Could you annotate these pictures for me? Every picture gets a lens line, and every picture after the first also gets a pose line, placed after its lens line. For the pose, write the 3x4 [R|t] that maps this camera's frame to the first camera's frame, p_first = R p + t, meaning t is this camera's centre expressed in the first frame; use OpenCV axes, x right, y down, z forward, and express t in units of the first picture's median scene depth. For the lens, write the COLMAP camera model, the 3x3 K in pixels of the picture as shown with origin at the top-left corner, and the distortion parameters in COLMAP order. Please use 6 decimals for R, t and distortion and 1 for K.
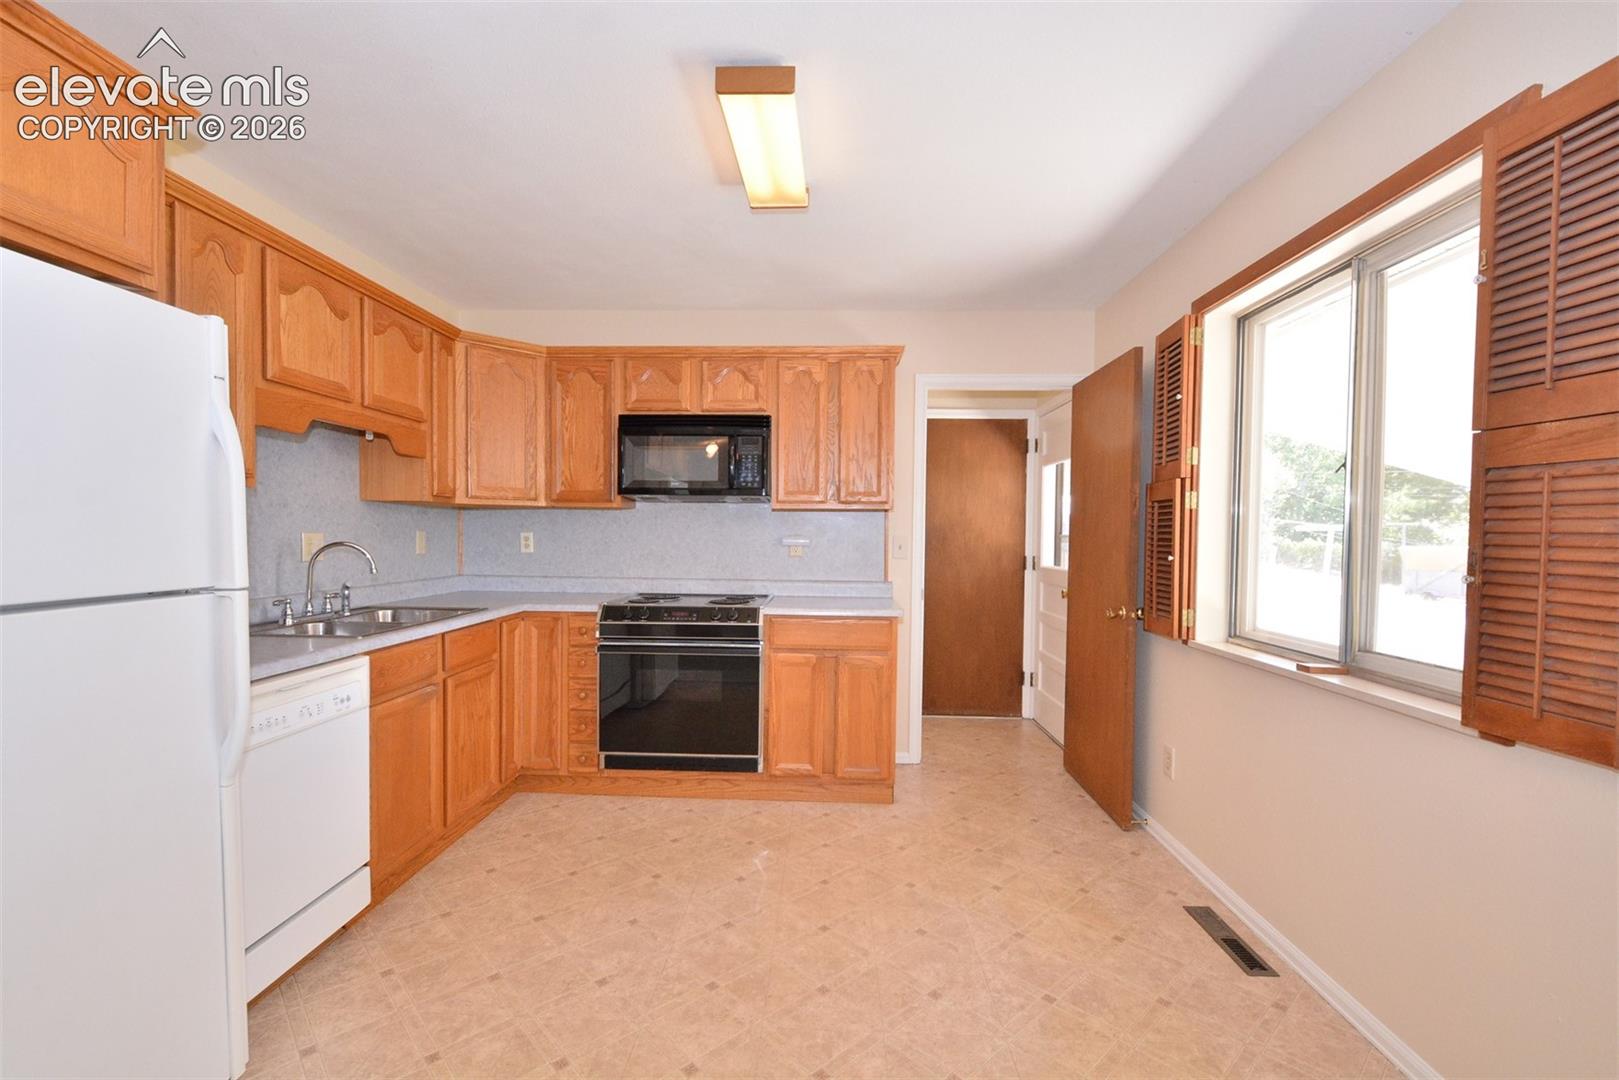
lens RADIAL K [[706.1, 0, 805.6], [0, 706.1, 551.9], [0, 0, 1]] dist [0.002746, -0.002027]
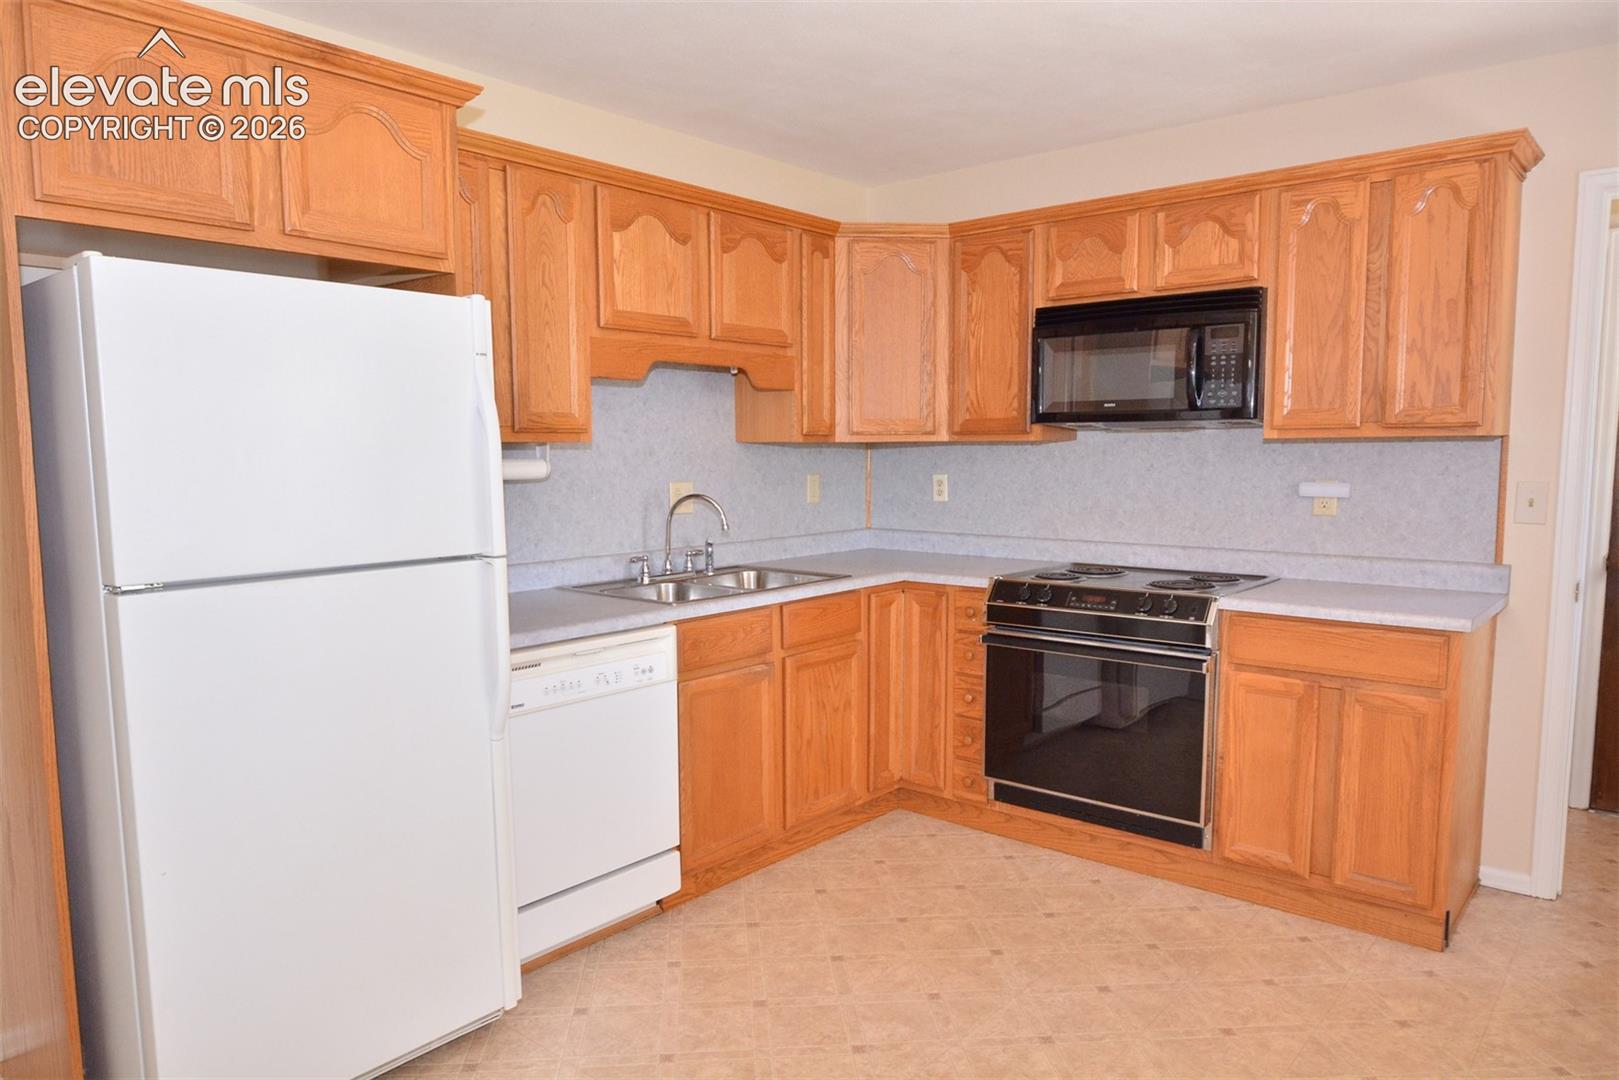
lens RADIAL K [[1066.8, 0, 812.2], [0, 1066.8, 557.5], [0, 0, 1]] dist [-0.005068, -0.003544]
pose [[0.788703, 0.047698, -0.612921, 0.240951], [-0.002149, 0.997193, 0.074838, -0.029426], [0.614770, -0.057708, 0.786592, 0.020628]]
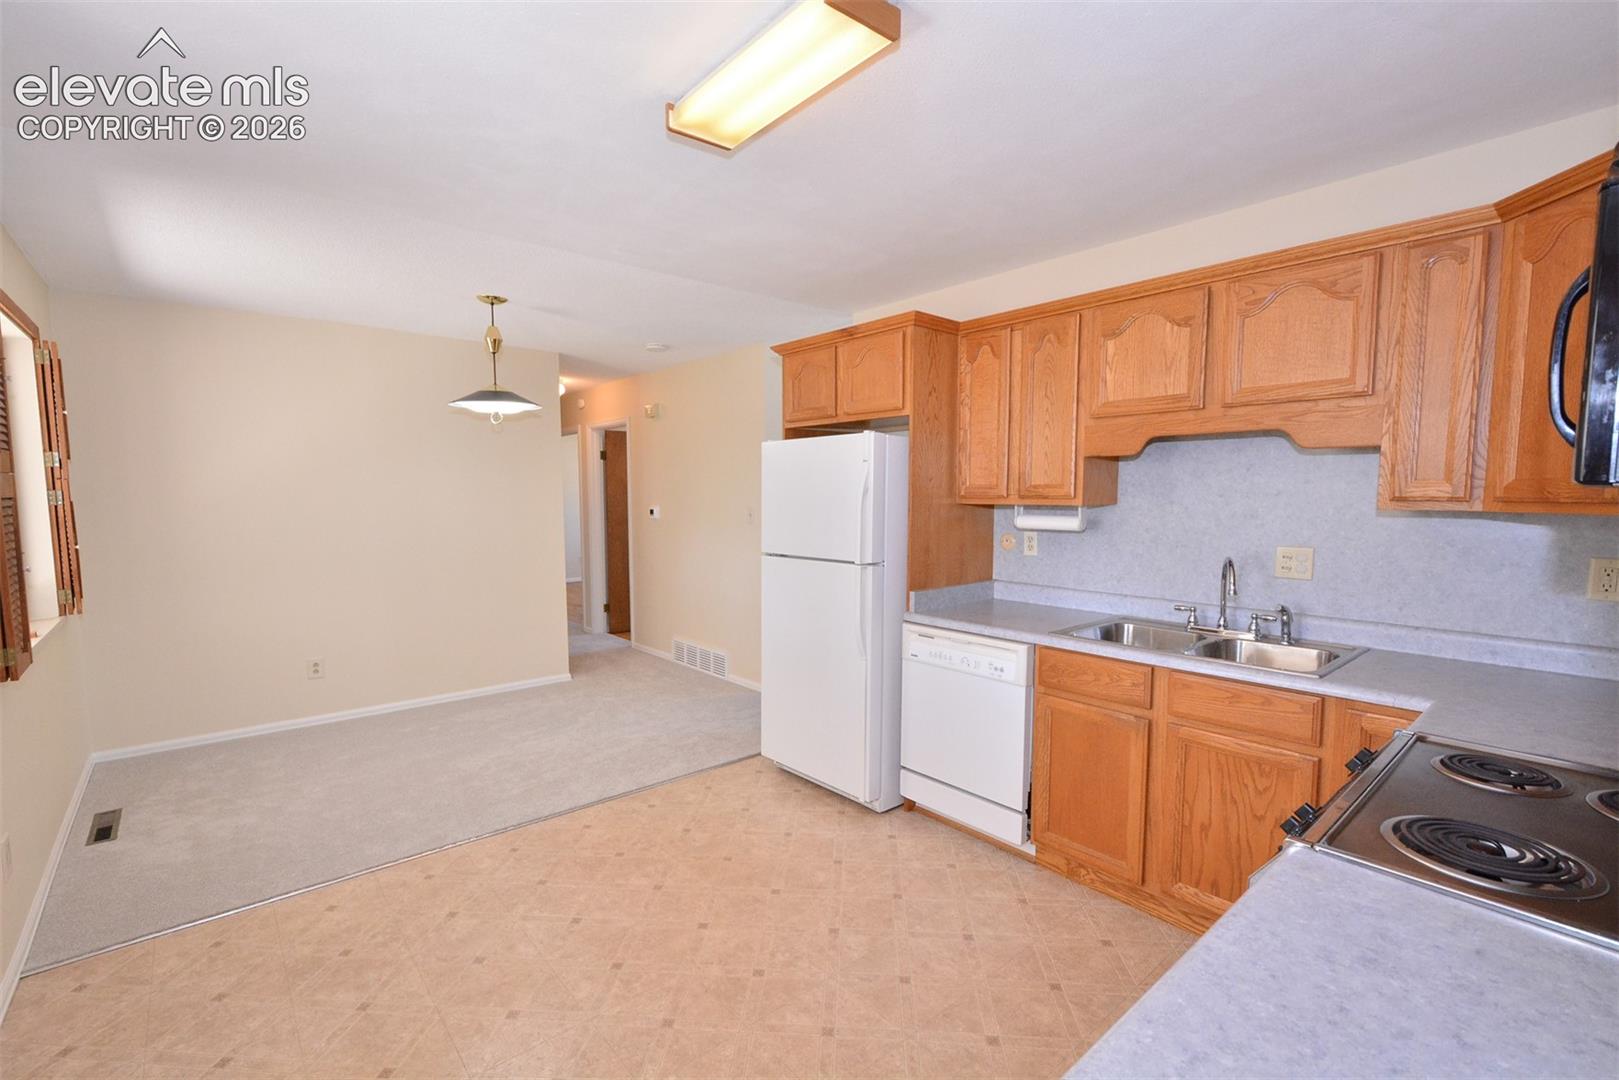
lens RADIAL K [[706.1, 0, 799.8], [0, 706.1, 556.6], [0, 0, 1]] dist [0.002746, -0.002027]
pose [[-0.738124, 0.048675, -0.672906, 0.312871], [-0.025255, 0.994701, 0.099655, -0.076556], [0.674192, 0.090552, -0.732984, 1.076485]]
